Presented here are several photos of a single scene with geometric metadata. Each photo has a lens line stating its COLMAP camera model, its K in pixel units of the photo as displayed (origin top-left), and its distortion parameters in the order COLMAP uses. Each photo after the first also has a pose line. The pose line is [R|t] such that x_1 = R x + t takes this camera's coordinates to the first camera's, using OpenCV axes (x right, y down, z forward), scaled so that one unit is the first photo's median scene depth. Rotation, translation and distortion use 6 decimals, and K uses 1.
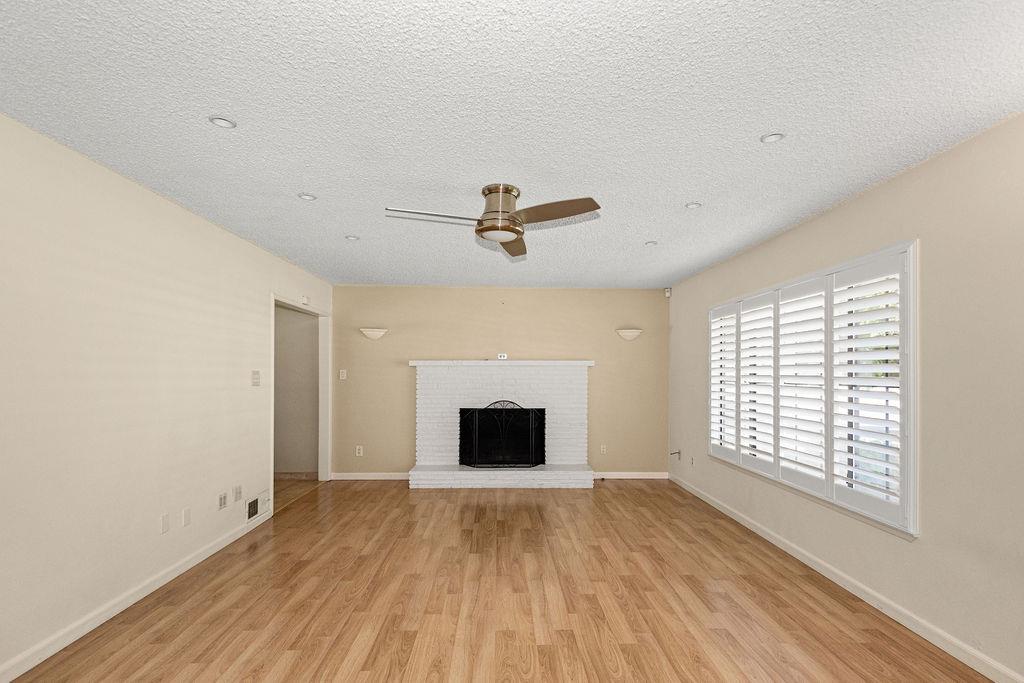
lens RADIAL K [[483.4, 0, 511.3], [0, 483.4, 374.0], [0, 0, 1]] dist [0.005598, -0.000696]
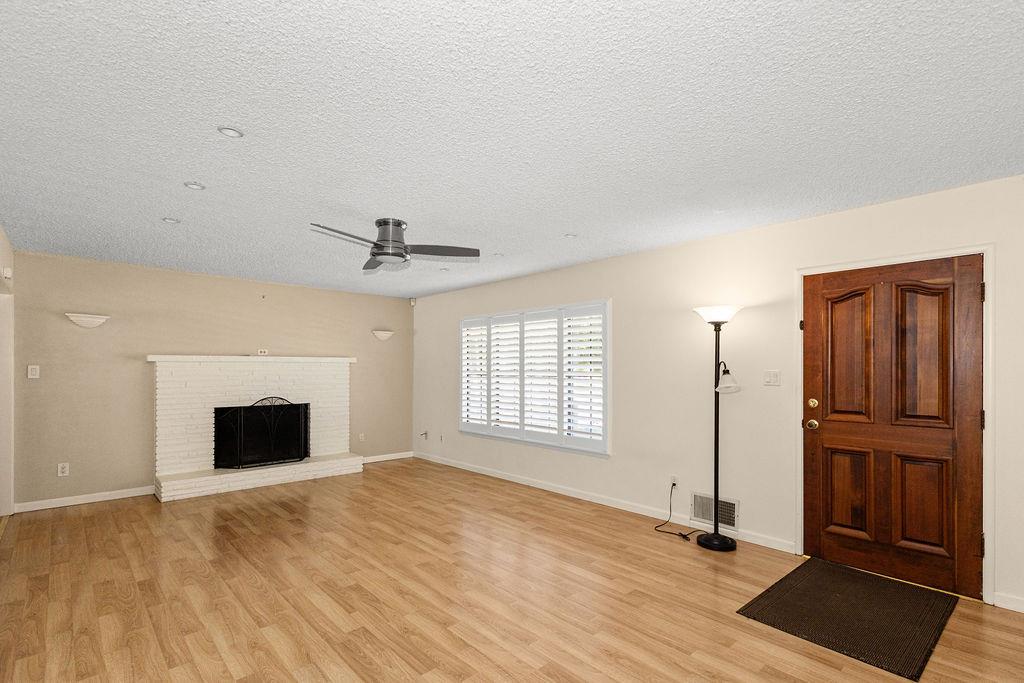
lens RADIAL K [[483.4, 0, 511.3], [0, 483.4, 374.0], [0, 0, 1]] dist [0.005598, -0.000696]
pose [[0.750626, -0.009404, 0.660660, -0.405462], [0.003043, 0.999937, 0.010776, -0.002015], [-0.660720, -0.006079, 0.750608, -0.091237]]
